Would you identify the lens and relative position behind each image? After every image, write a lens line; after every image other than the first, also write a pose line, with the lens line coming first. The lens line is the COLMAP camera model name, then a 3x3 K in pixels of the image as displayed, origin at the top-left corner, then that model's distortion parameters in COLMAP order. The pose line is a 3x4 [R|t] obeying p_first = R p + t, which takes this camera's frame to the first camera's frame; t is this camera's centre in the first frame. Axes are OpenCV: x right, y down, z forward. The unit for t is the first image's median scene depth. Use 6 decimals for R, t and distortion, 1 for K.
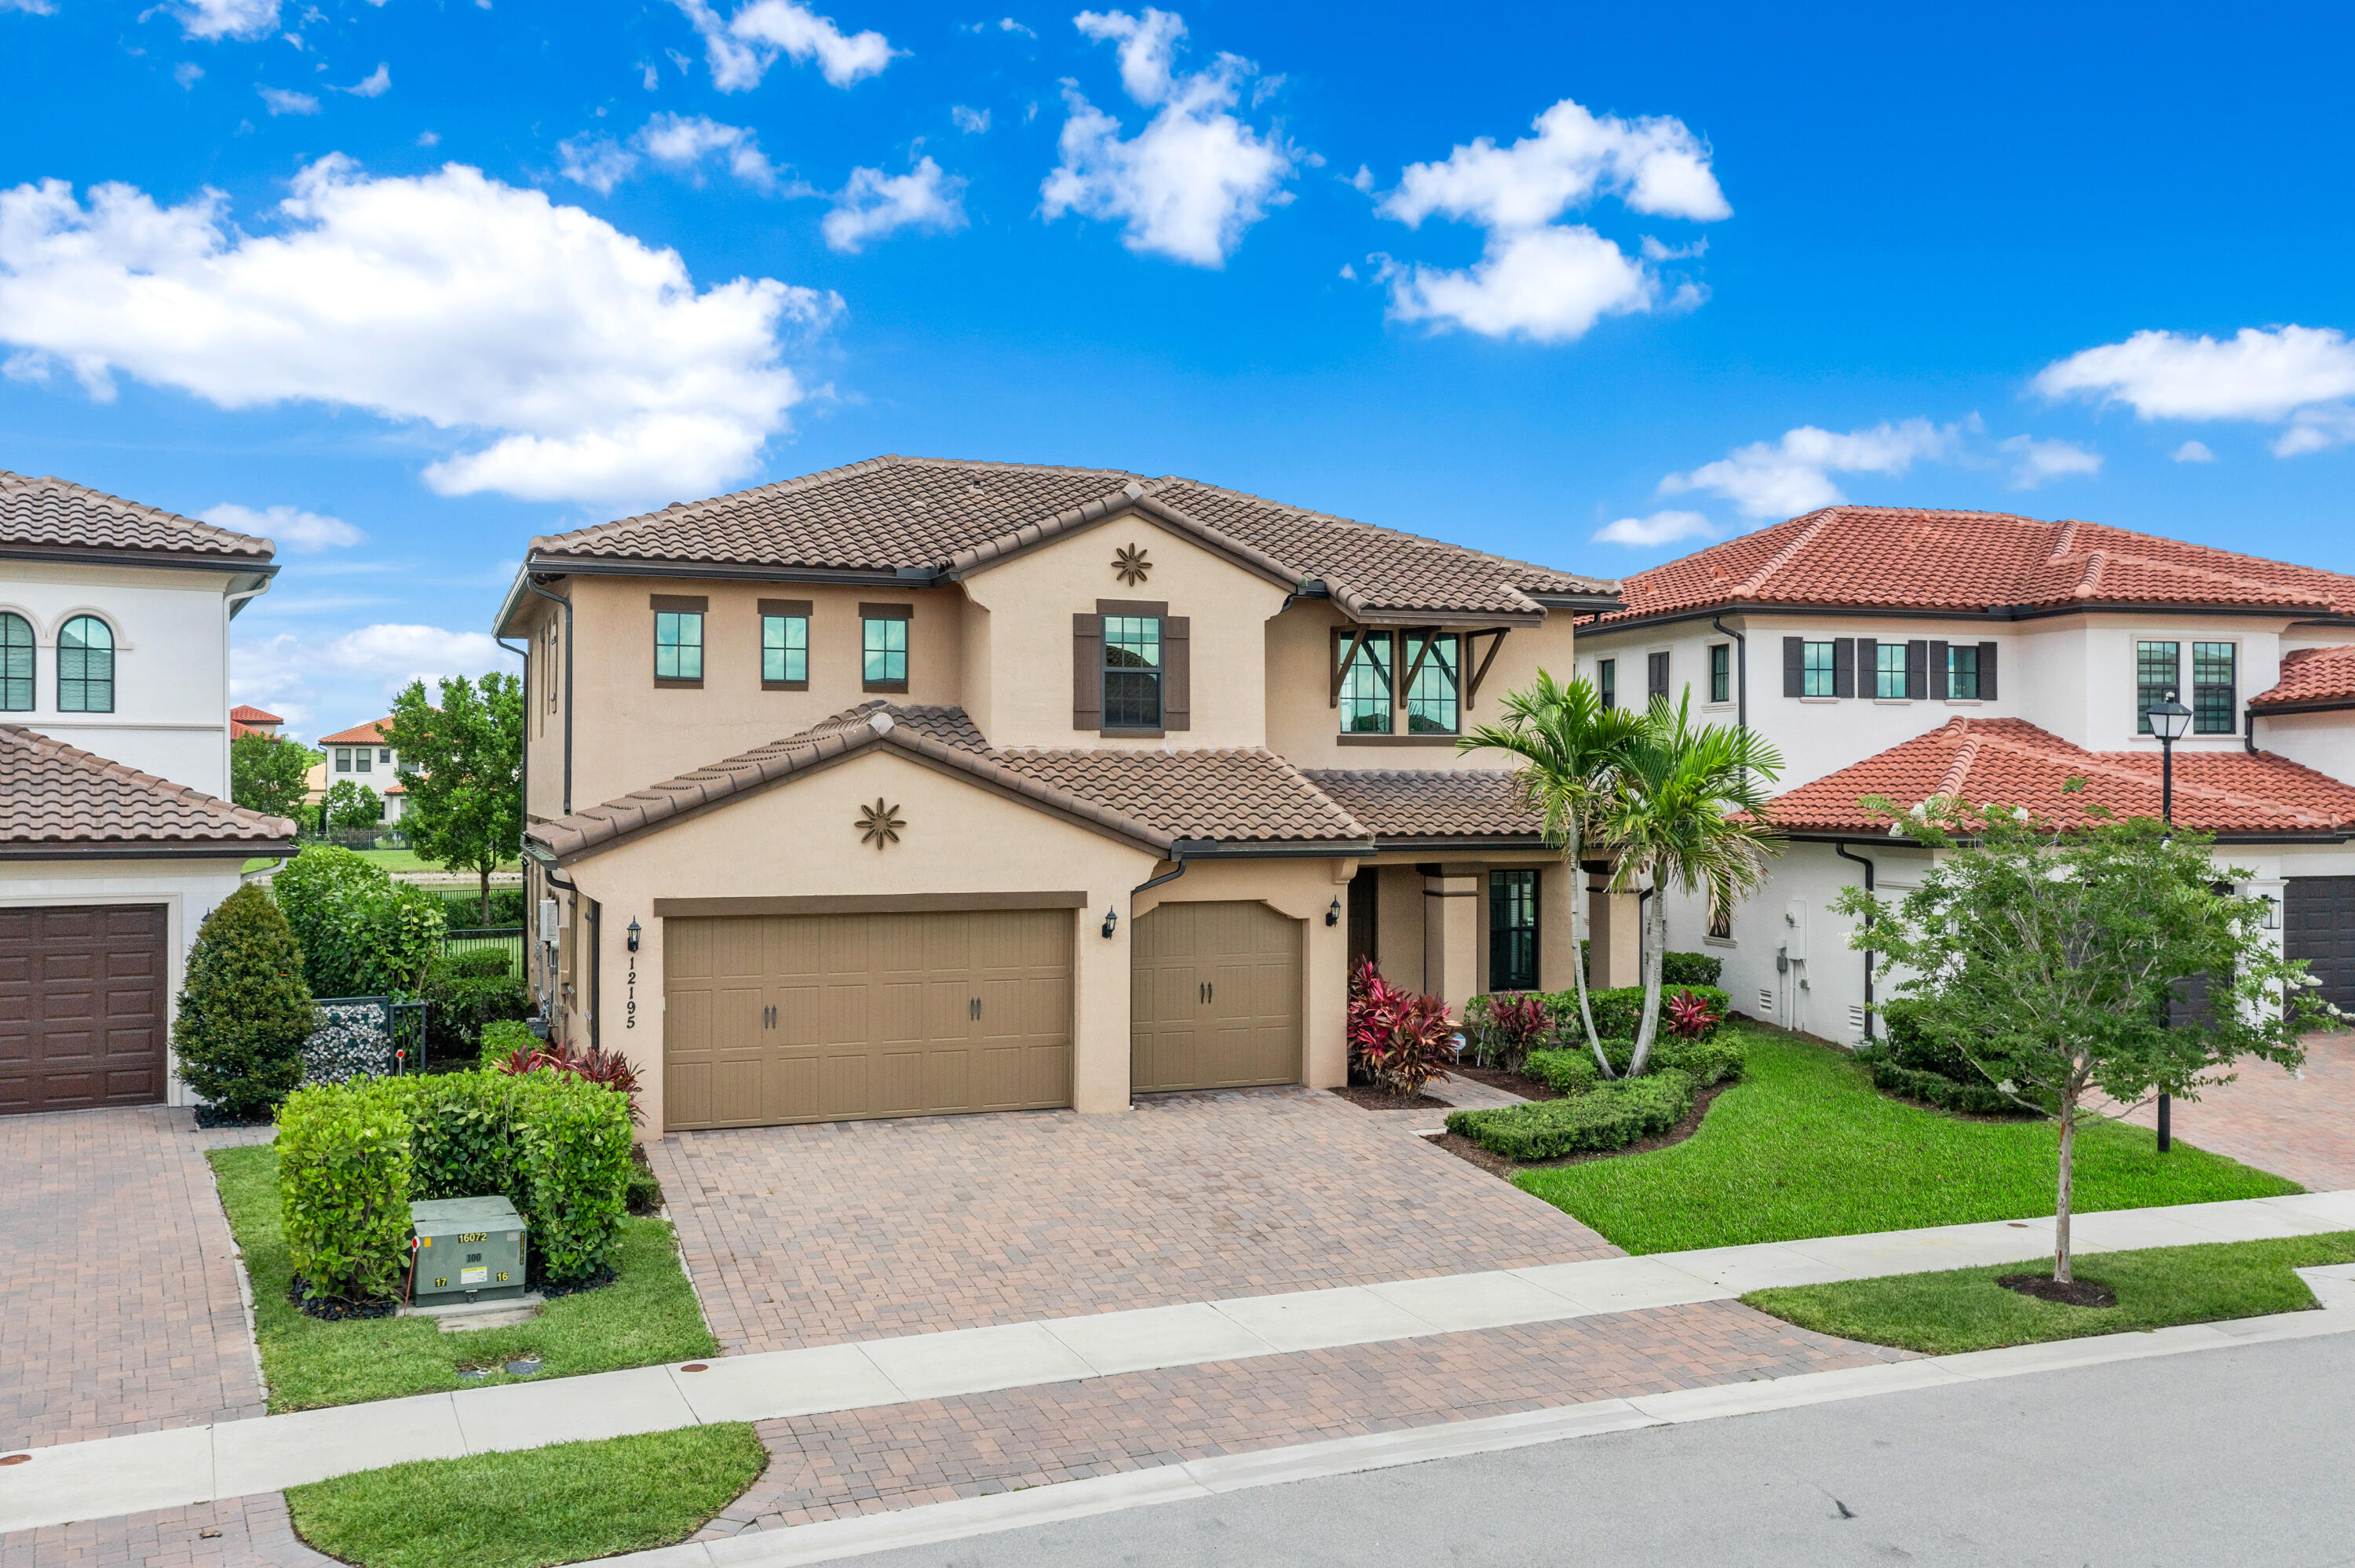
lens RADIAL K [[1897.9, 0, 1180.8], [0, 1897.9, 731.4], [0, 0, 1]] dist [-0.022156, 0.002033]
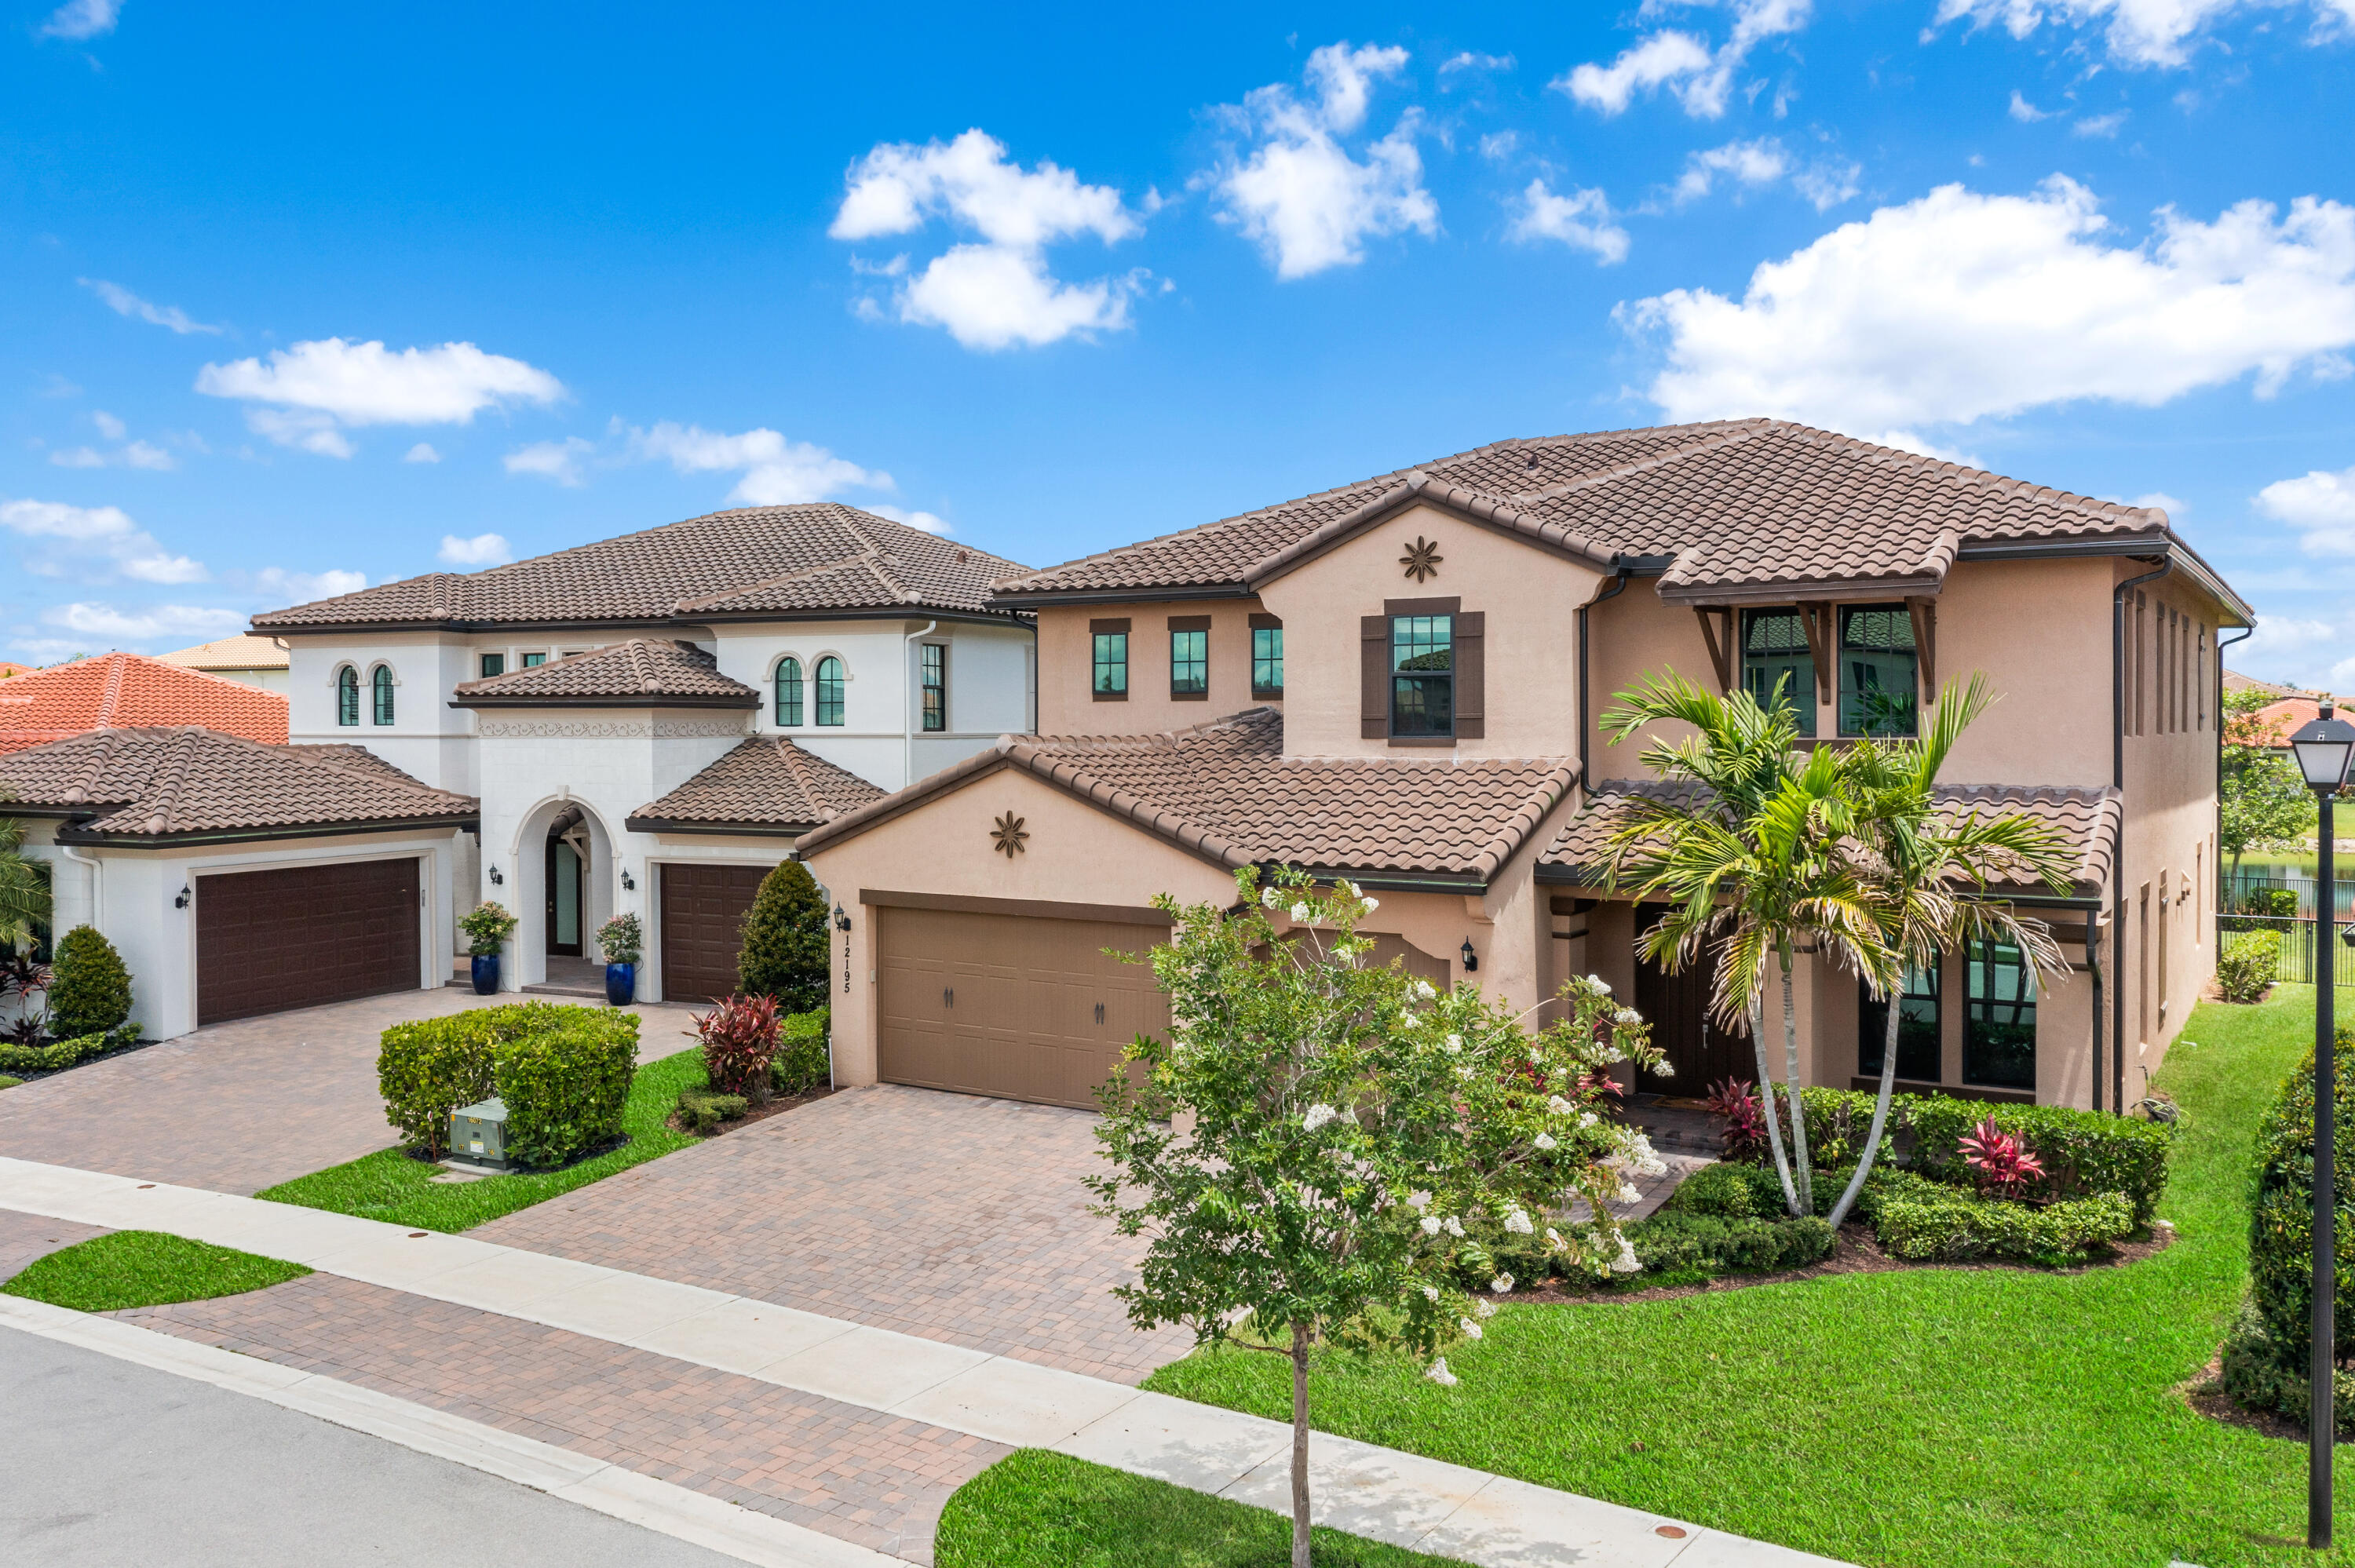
lens RADIAL K [[1897.9, 0, 1180.8], [0, 1897.9, 731.4], [0, 0, 1]] dist [-0.022156, 0.002033]
pose [[0.582395, 0.001952, -0.812904, 0.780834], [0.024432, 0.999503, 0.019903, -0.030133], [0.812539, -0.031452, 0.582058, 0.432988]]
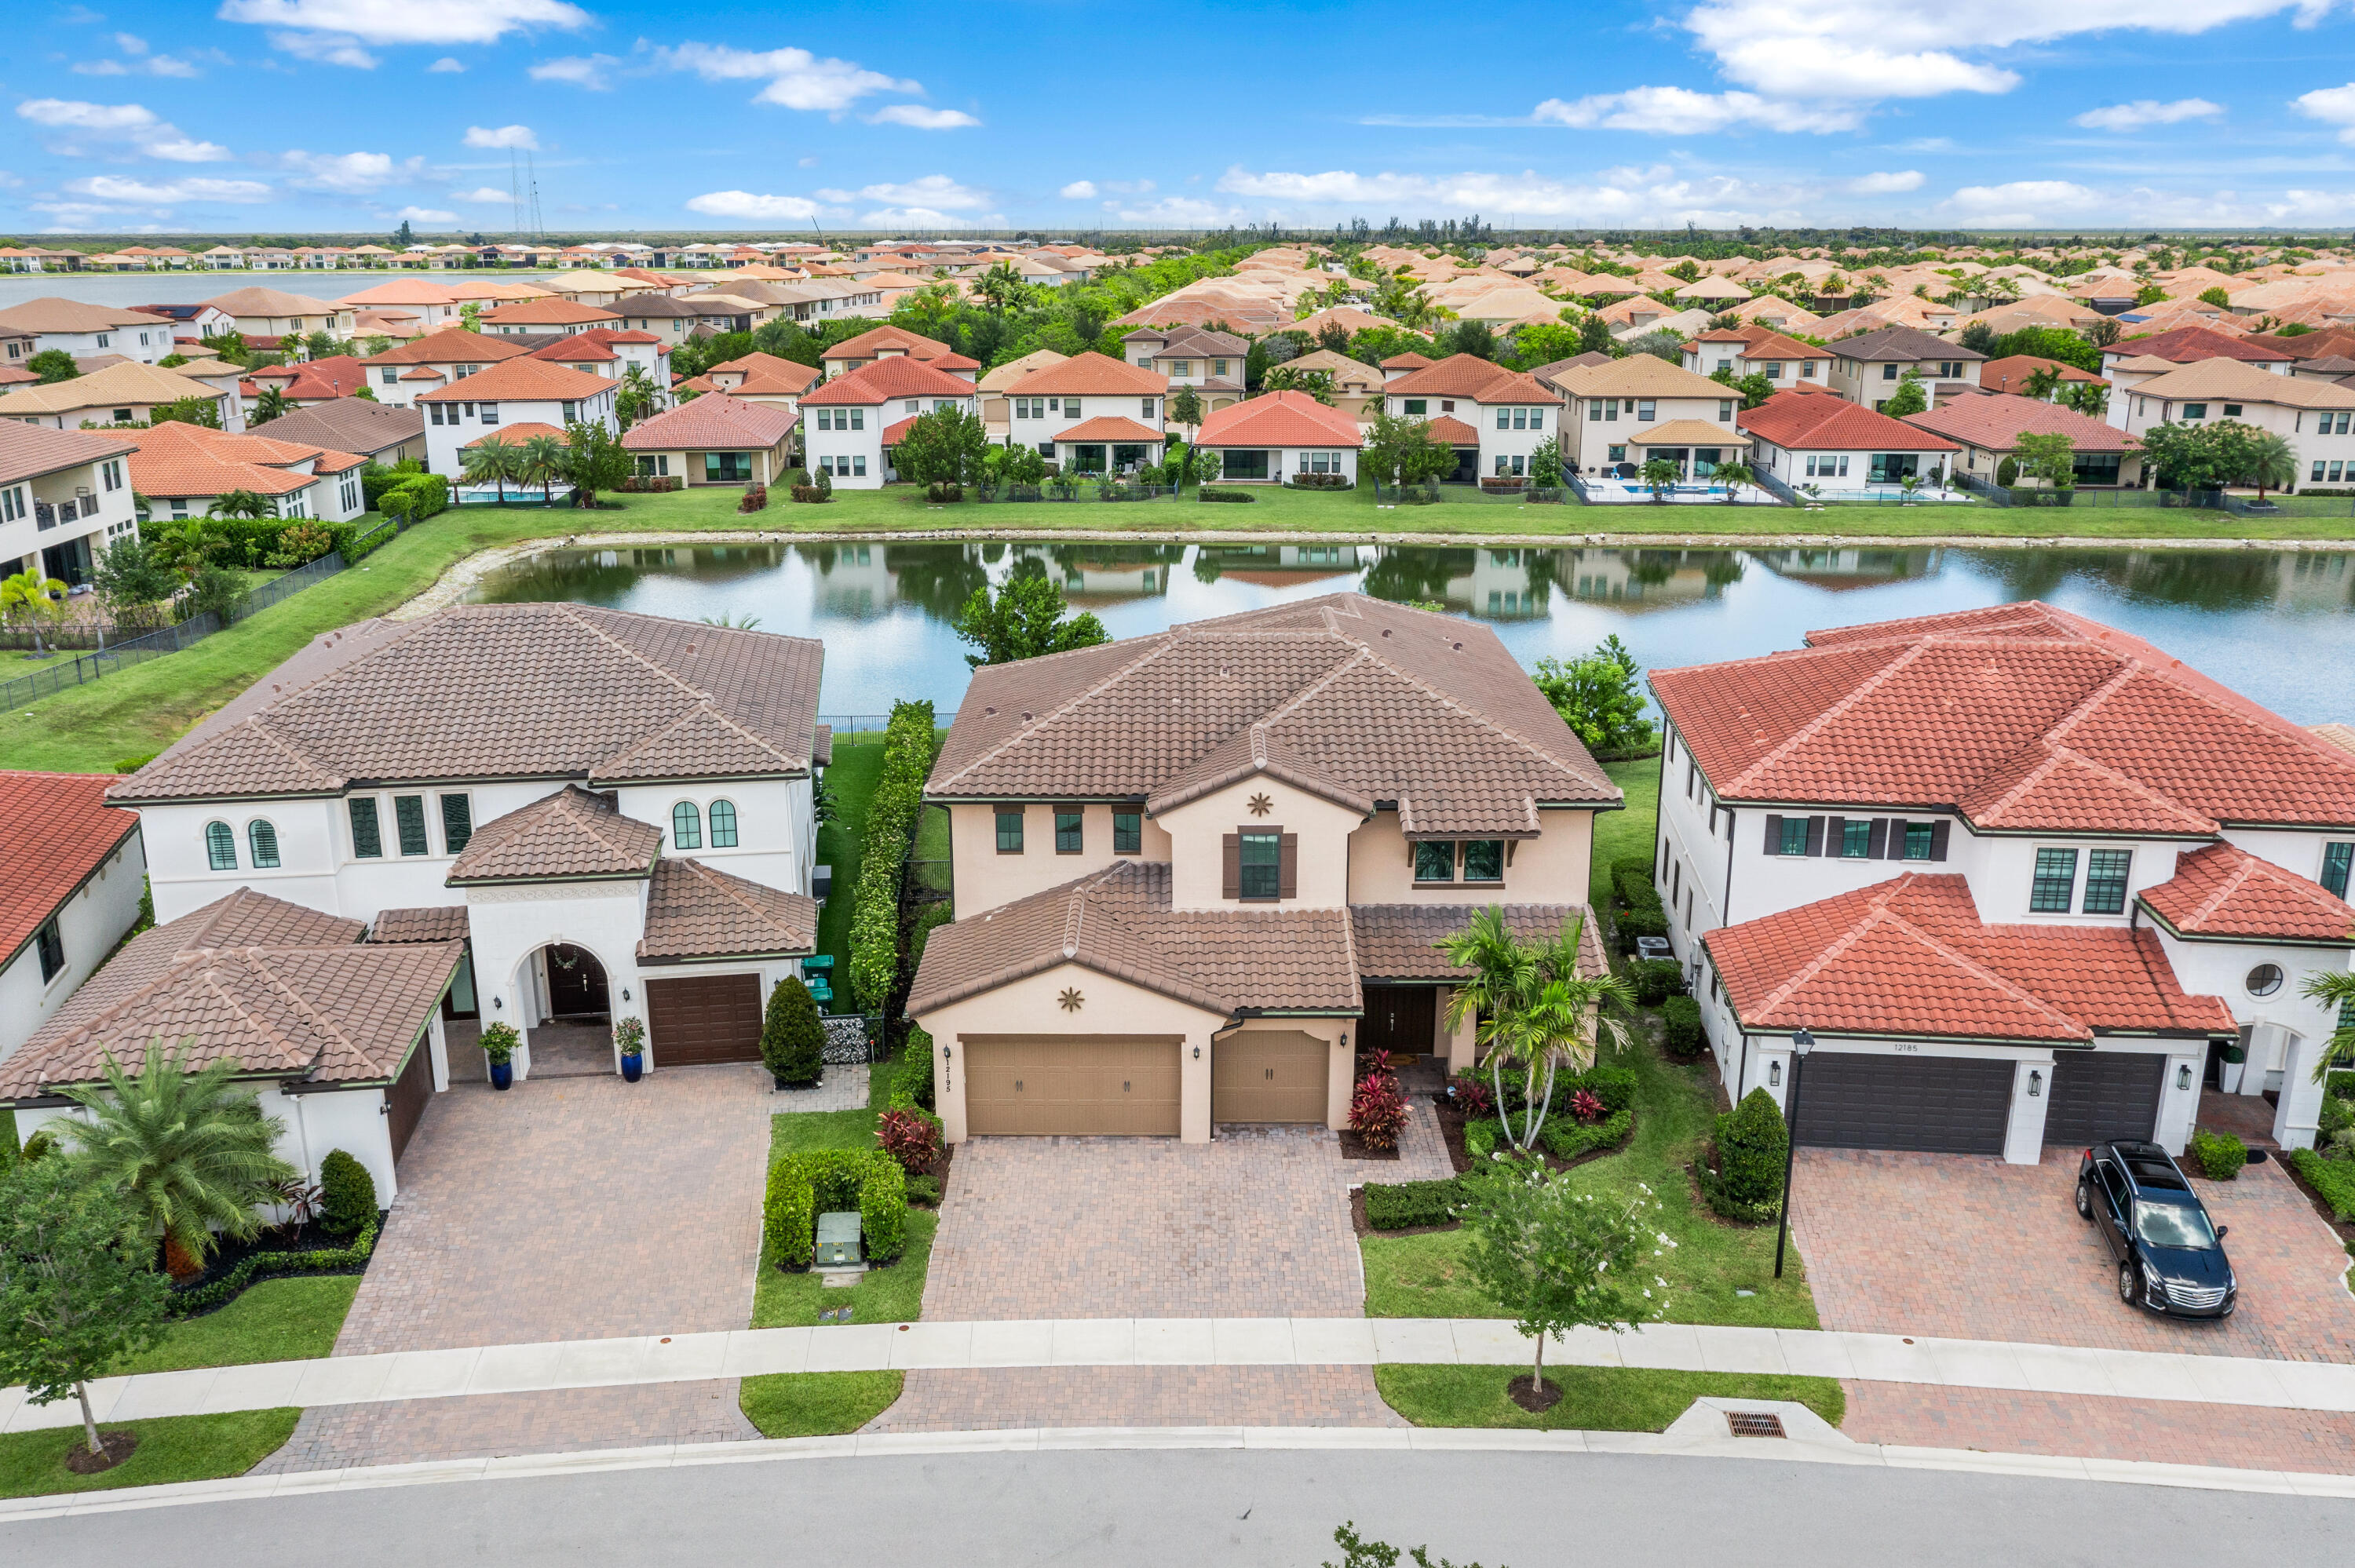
lens RADIAL K [[1897.9, 0, 1180.8], [0, 1897.9, 731.4], [0, 0, 1]] dist [-0.022156, 0.002033]
pose [[0.927600, 0.095245, -0.361231, 0.598914], [0.013330, 0.957899, 0.286797, -0.744984], [0.373338, -0.270848, 0.887277, -0.574357]]
